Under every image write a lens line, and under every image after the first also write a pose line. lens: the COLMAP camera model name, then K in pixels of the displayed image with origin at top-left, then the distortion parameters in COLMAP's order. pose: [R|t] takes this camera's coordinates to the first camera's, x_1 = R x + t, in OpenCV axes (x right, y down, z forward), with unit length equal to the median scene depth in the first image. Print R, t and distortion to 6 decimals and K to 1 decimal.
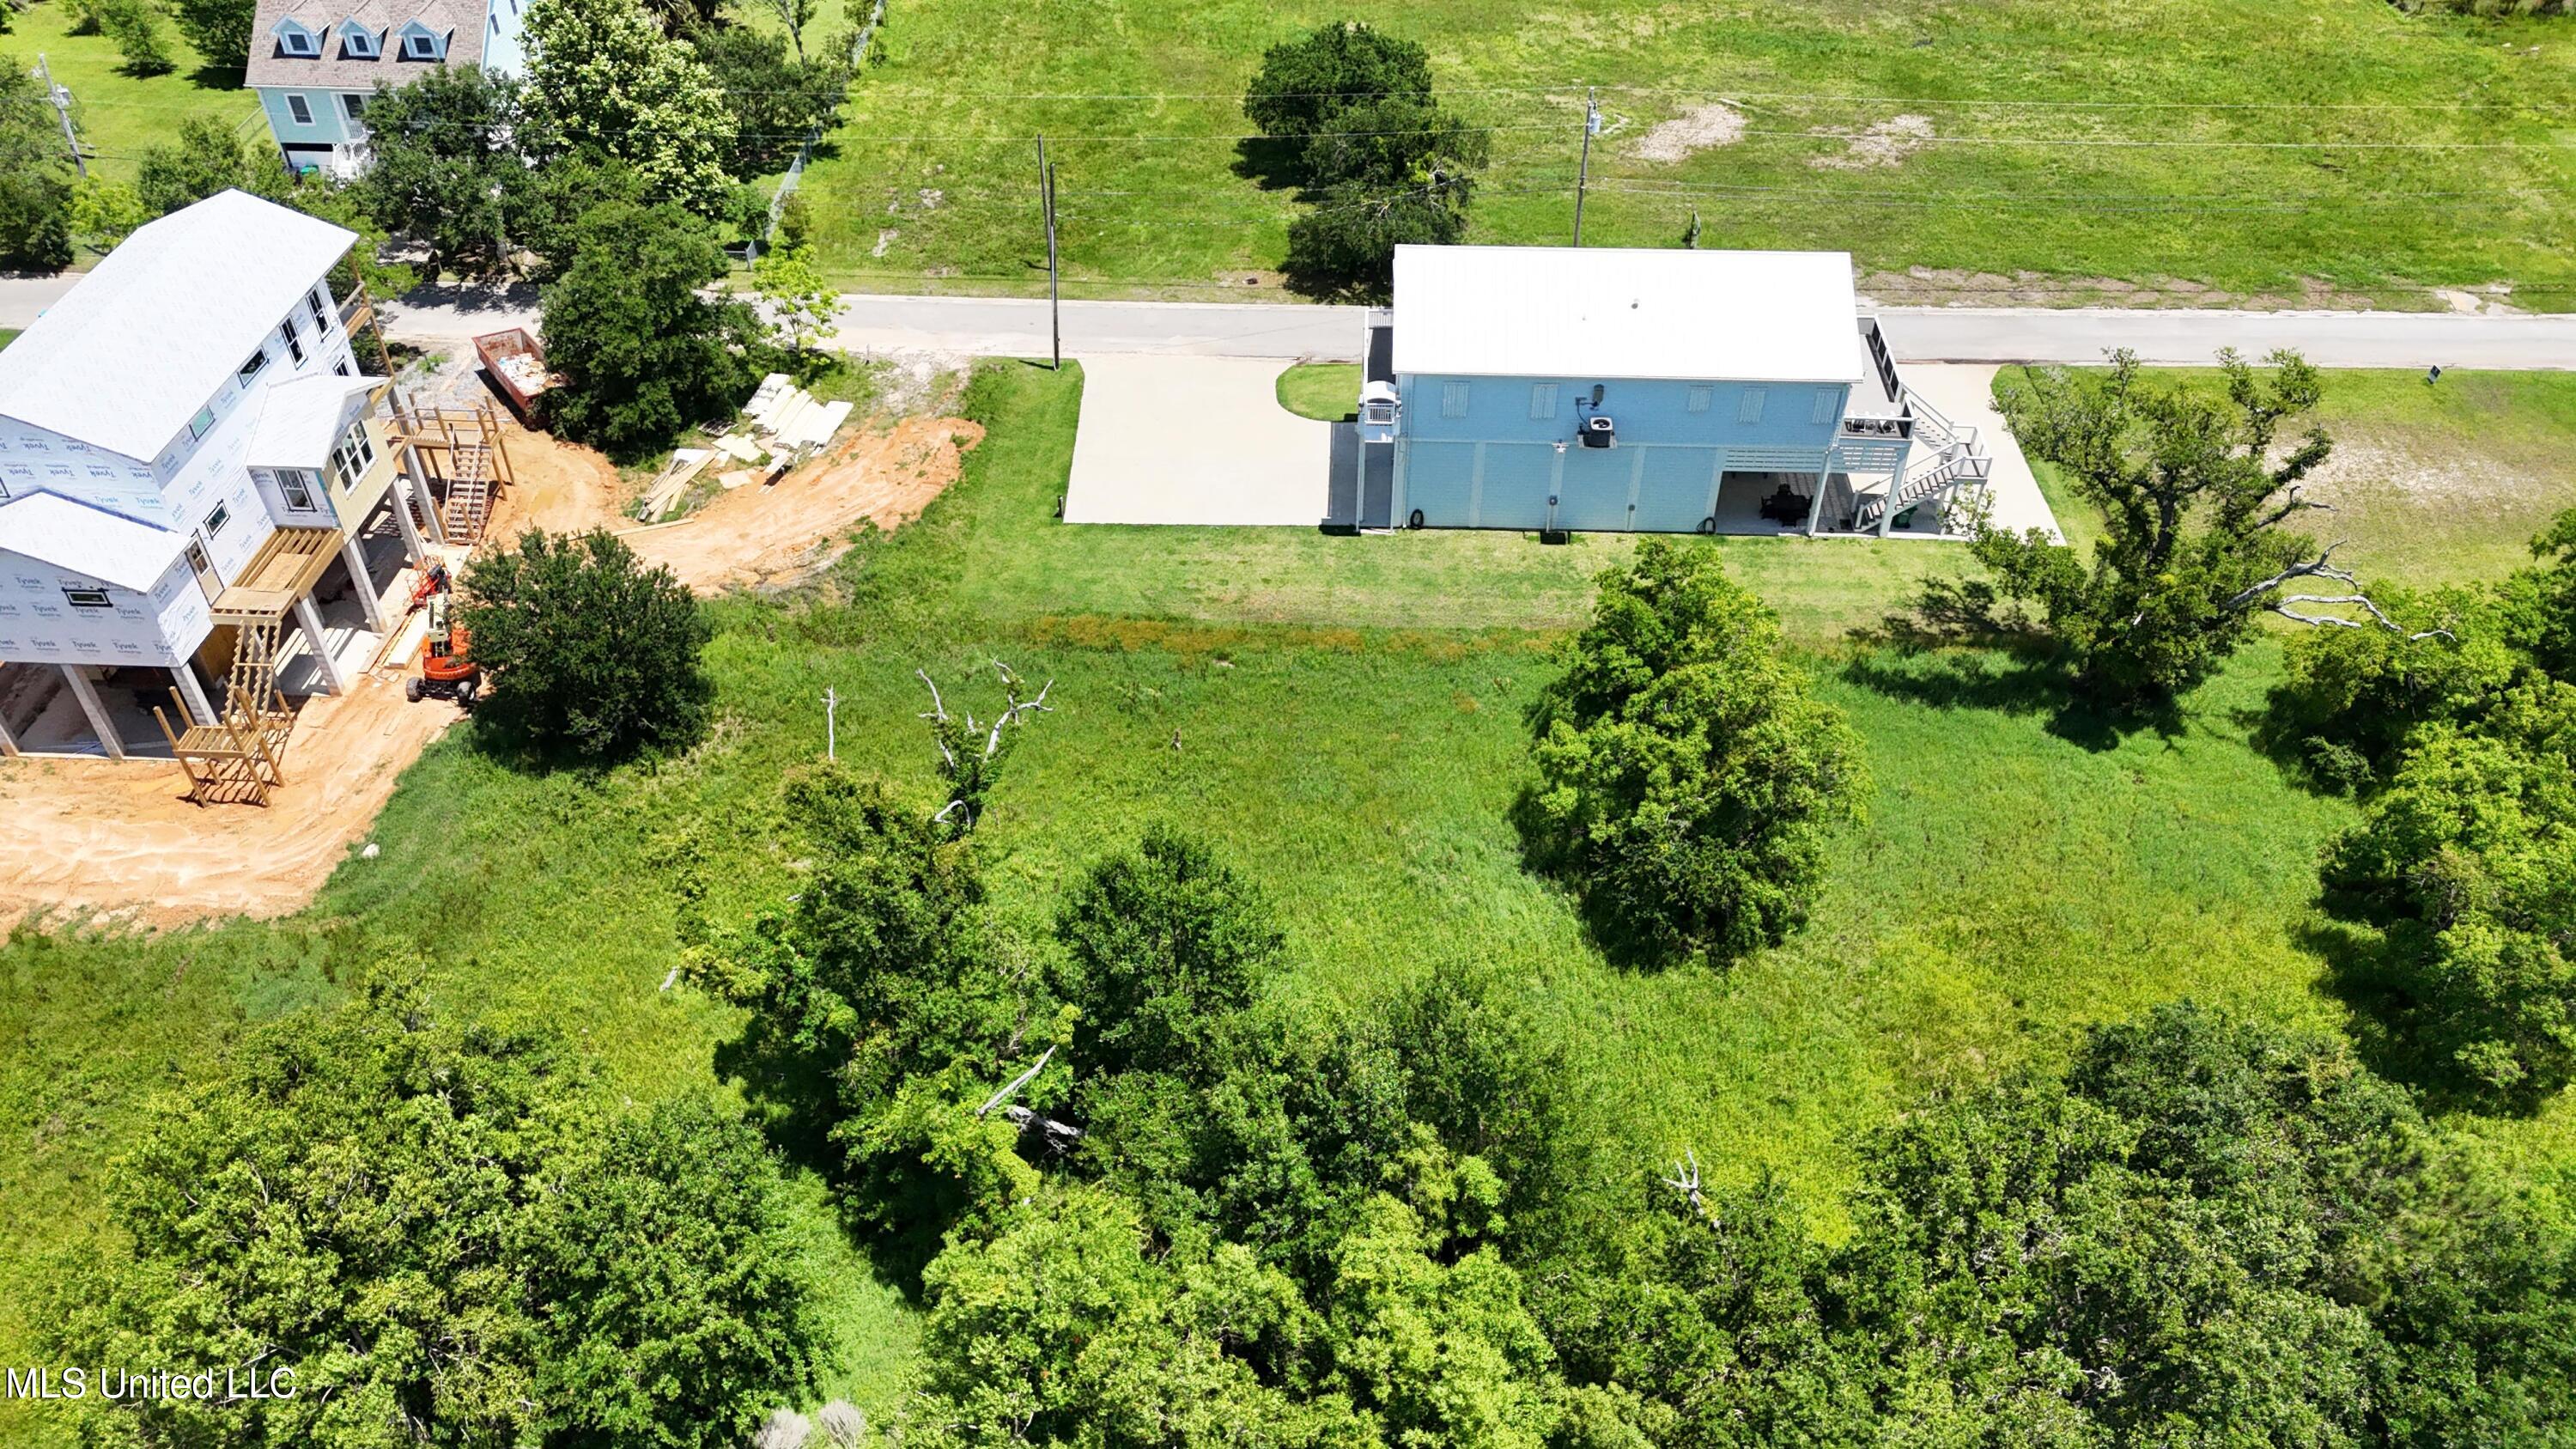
lens RADIAL K [[1886.6, 0, 1288.0], [0, 1886.6, 724.5], [0, 0, 1]] dist [0.080176, -0.077927]
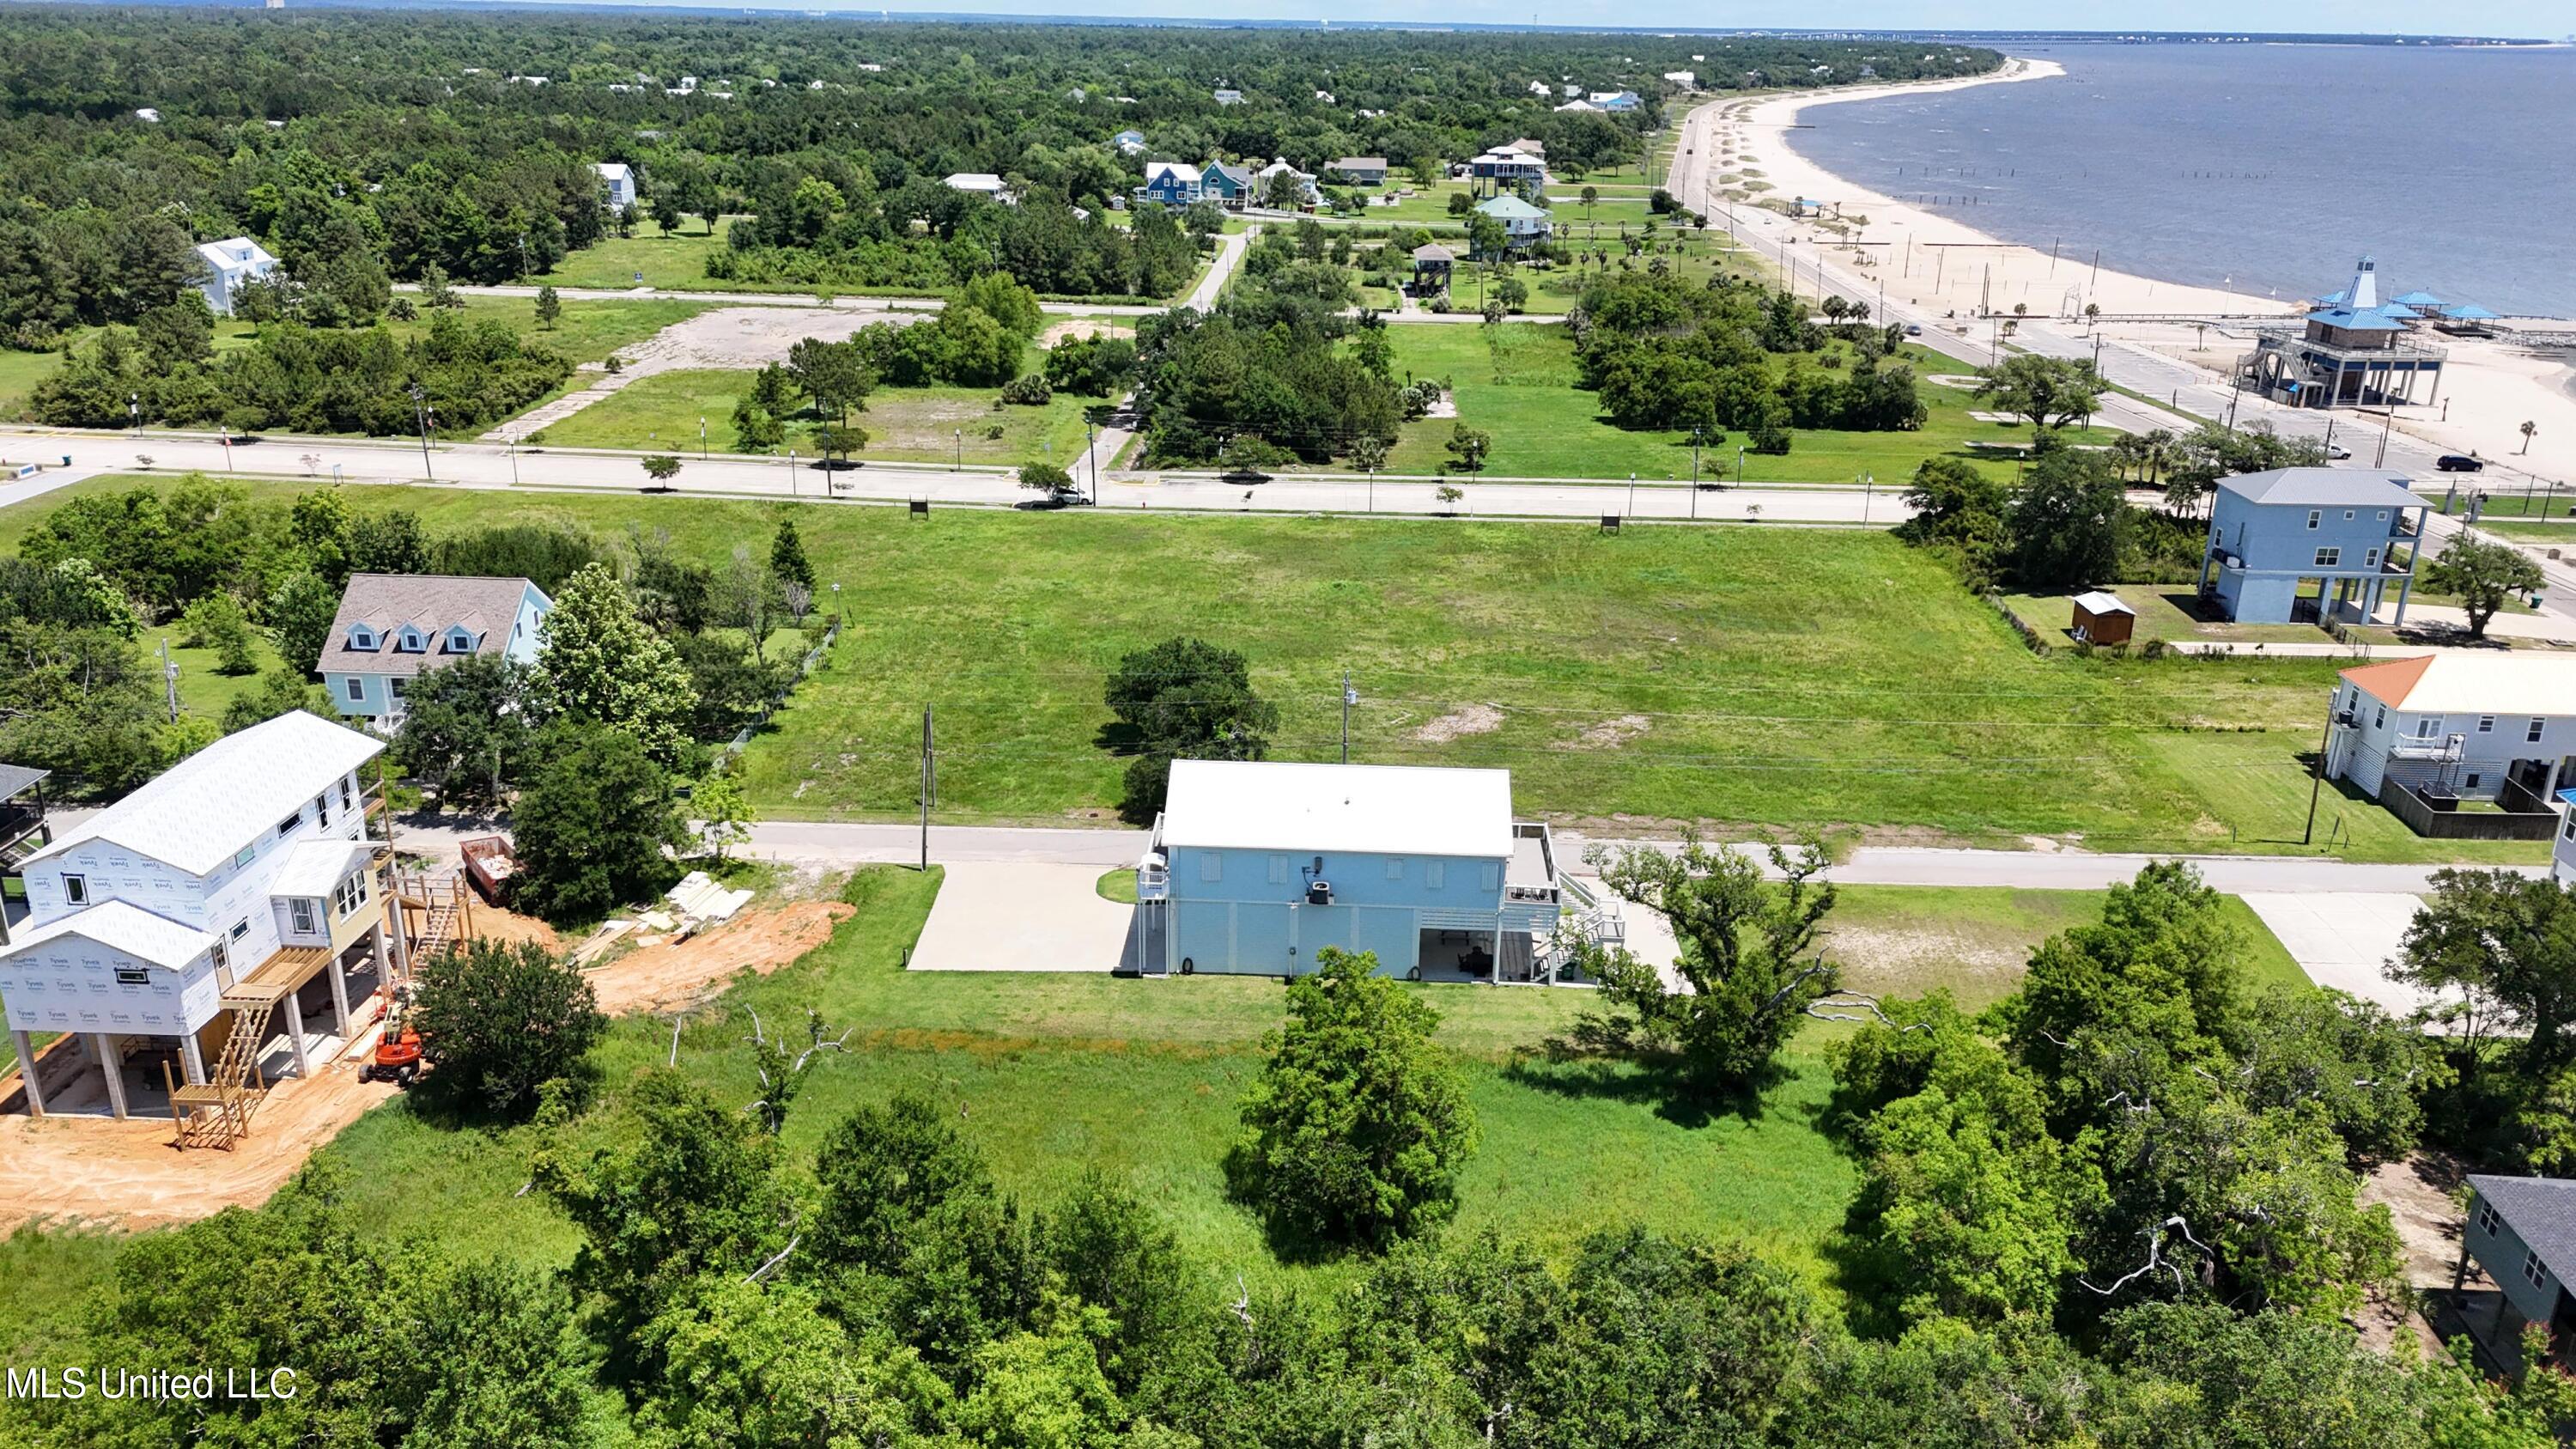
lens RADIAL K [[1886.6, 0, 1288.0], [0, 1886.6, 724.5], [0, 0, 1]] dist [0.080176, -0.077927]
pose [[0.999939, 0.010240, 0.004143, 0.127471], [-0.008139, 0.936528, -0.350499, 0.179196], [-0.007469, 0.350444, 0.936554, -0.237851]]
